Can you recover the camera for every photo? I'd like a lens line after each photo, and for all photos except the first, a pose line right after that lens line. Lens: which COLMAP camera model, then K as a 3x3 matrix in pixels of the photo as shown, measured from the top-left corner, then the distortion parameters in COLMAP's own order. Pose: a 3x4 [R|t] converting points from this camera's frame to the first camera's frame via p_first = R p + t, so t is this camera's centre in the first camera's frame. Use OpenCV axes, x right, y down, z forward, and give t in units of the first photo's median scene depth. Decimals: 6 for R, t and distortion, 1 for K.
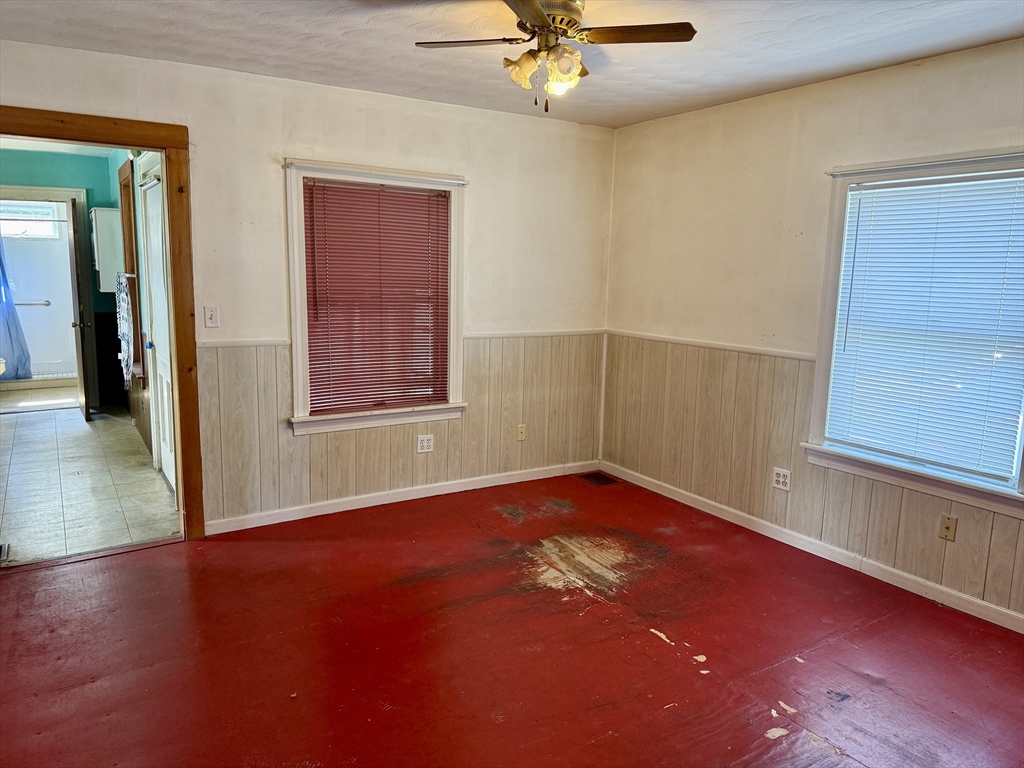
lens RADIAL K [[718.3, 0, 512.0], [0, 718.3, 384.0], [0, 0, 1]] dist [0.092936, -0.113204]
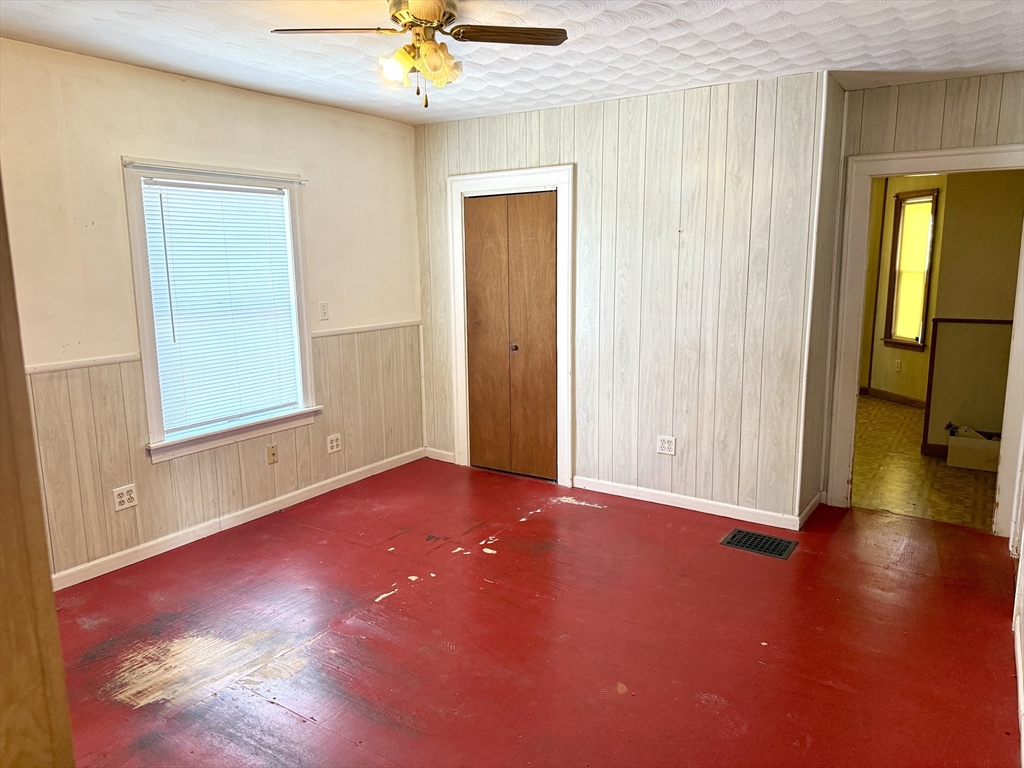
lens RADIAL K [[720.7, 0, 509.4], [0, 720.7, 382.6], [0, 0, 1]] dist [0.089541, -0.135667]
pose [[-0.414204, -0.172674, 0.893655, -0.654221], [0.146327, 0.956435, 0.252627, -0.175792], [-0.898345, 0.235405, -0.370892, 0.942333]]
